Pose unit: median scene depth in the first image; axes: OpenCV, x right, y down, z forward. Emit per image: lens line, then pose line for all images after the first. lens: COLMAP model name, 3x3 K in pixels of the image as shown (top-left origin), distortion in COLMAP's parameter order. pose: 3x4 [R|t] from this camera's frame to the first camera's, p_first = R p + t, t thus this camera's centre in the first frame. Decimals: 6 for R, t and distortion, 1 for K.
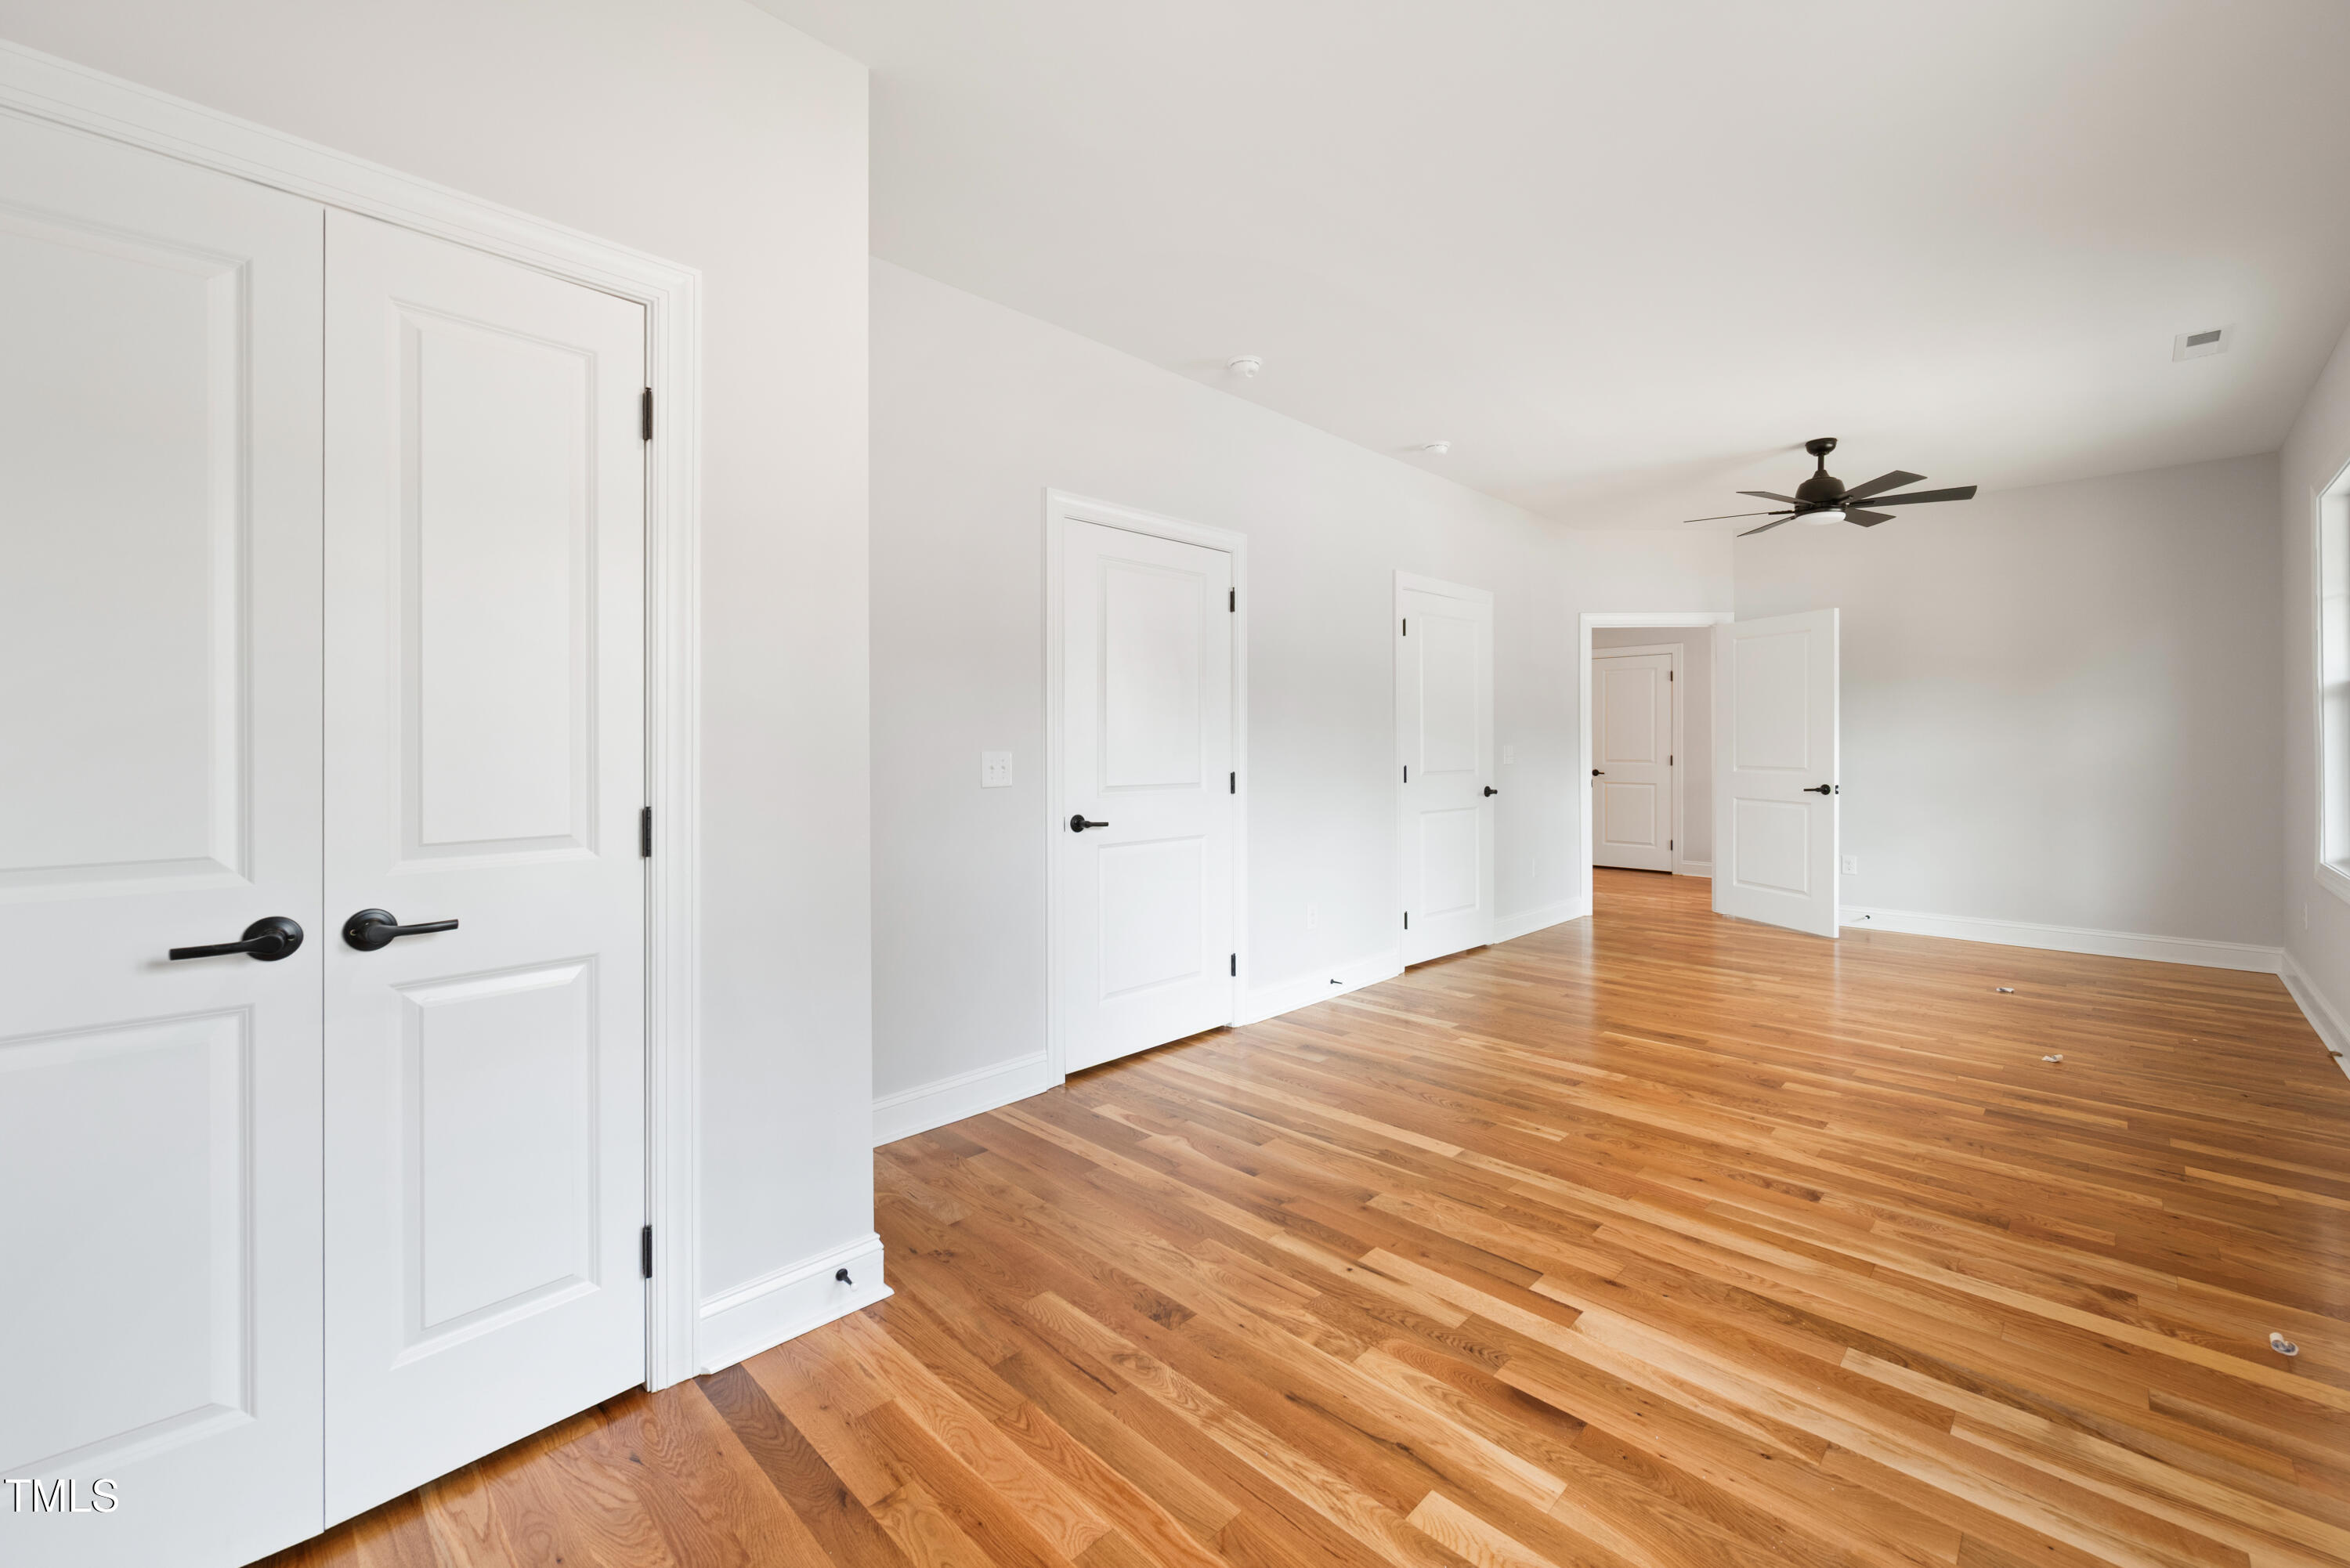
lens RADIAL K [[951.9, 0, 1182.5], [0, 951.9, 741.6], [0, 0, 1]] dist [0.000049, 0.000284]
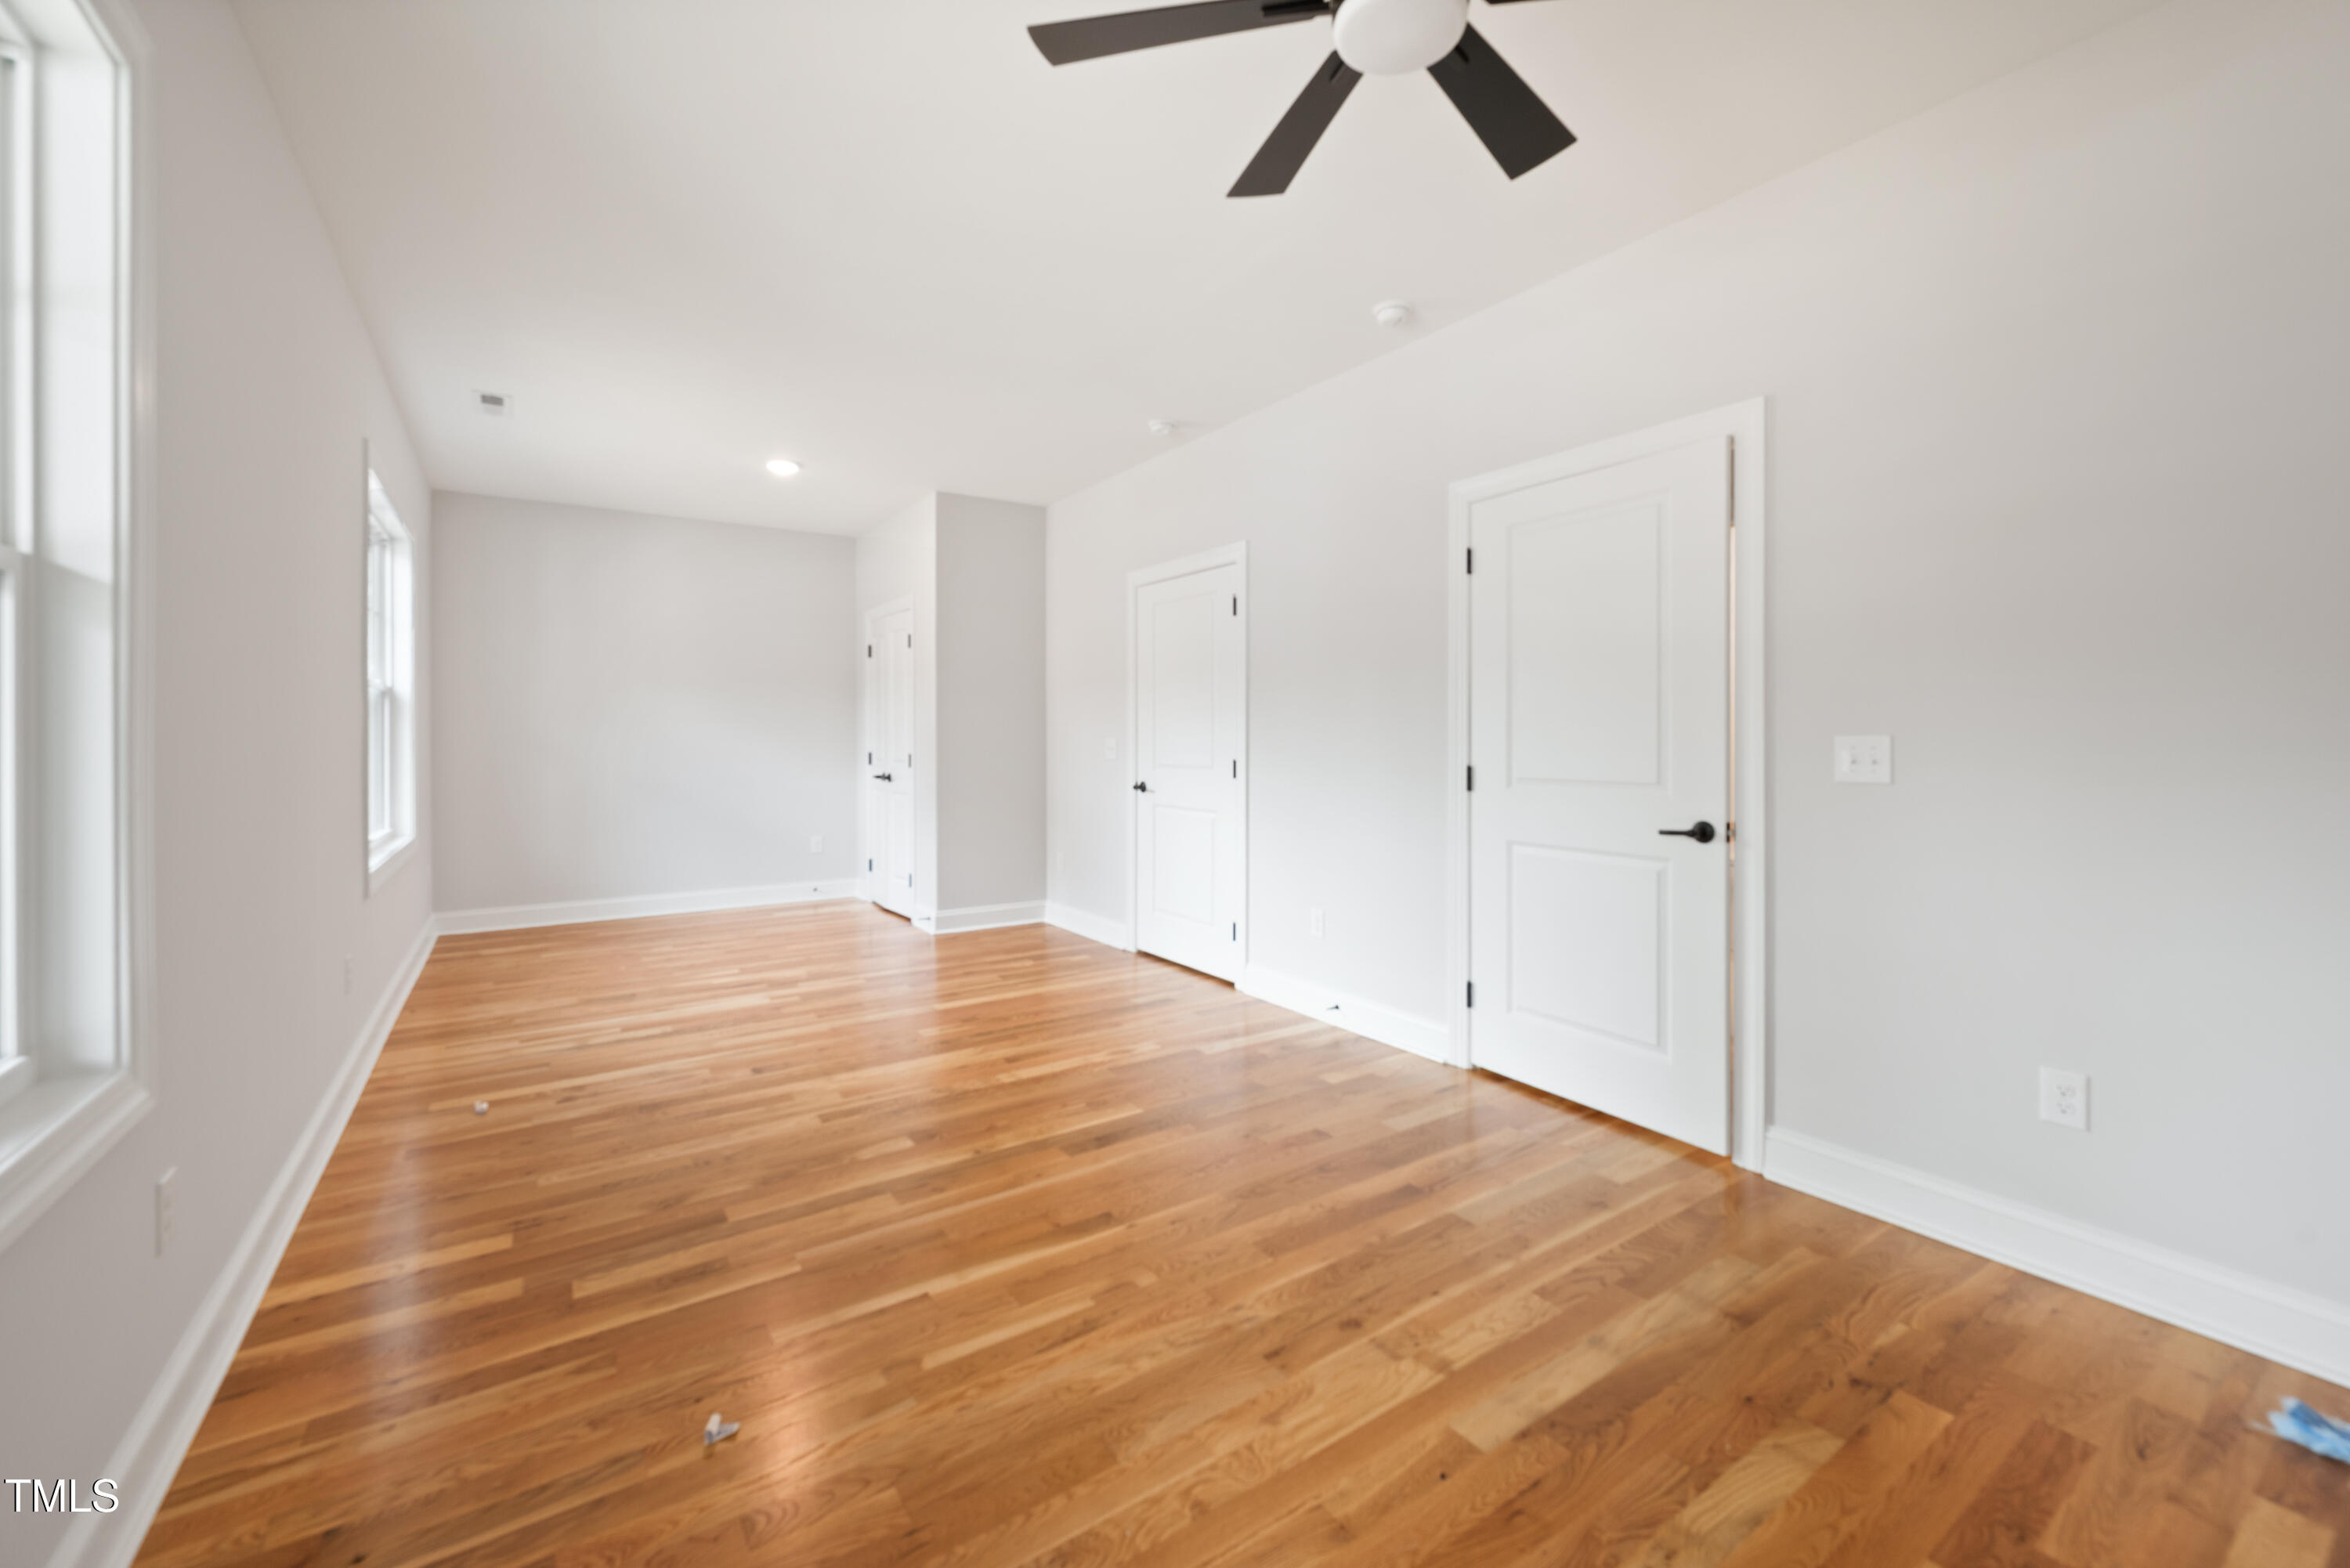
lens RADIAL K [[951.9, 0, 1182.5], [0, 951.9, 741.6], [0, 0, 1]] dist [0.000049, 0.000284]
pose [[-0.196084, 0.004812, -0.980575, 1.571851], [0.014854, 0.999888, 0.001937, 0.010211], [0.980475, -0.014186, -0.196133, 1.567042]]
